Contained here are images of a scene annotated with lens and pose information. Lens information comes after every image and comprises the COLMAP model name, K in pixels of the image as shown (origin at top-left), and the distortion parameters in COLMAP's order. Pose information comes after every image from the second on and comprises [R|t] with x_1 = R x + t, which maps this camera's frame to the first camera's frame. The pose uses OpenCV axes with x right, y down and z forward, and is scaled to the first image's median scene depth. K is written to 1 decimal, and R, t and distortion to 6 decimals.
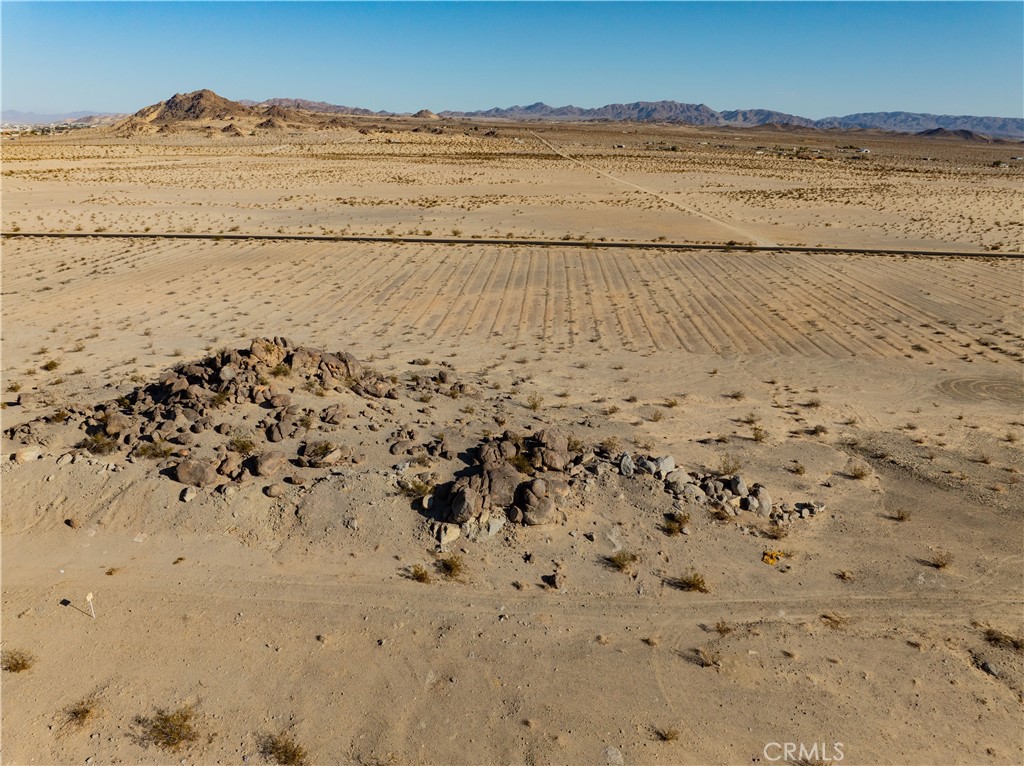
lens RADIAL K [[727.8, 0, 512.0], [0, 727.8, 383.0], [0, 0, 1]] dist [-0.045354, 0.003893]
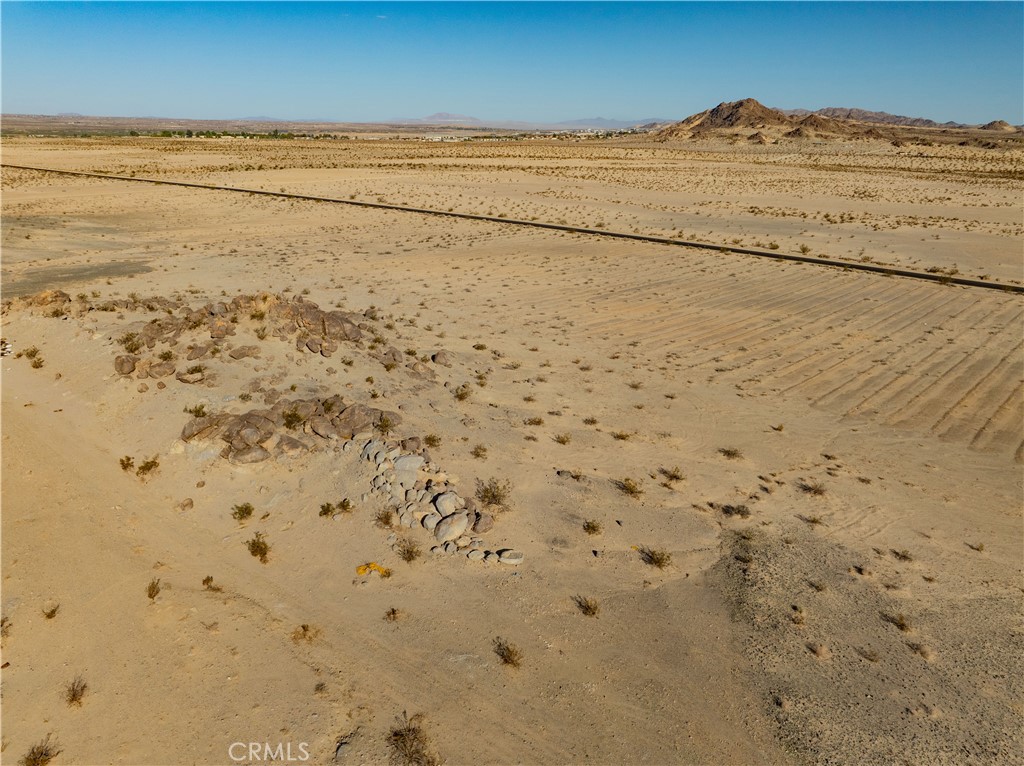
lens RADIAL K [[727.8, 0, 512.0], [0, 727.8, 383.0], [0, 0, 1]] dist [-0.045354, 0.003893]
pose [[0.763367, 0.209902, -0.610911, 0.109647], [-0.216851, 0.974122, 0.063729, -0.010556], [0.608479, 0.083828, 0.789130, 0.035752]]
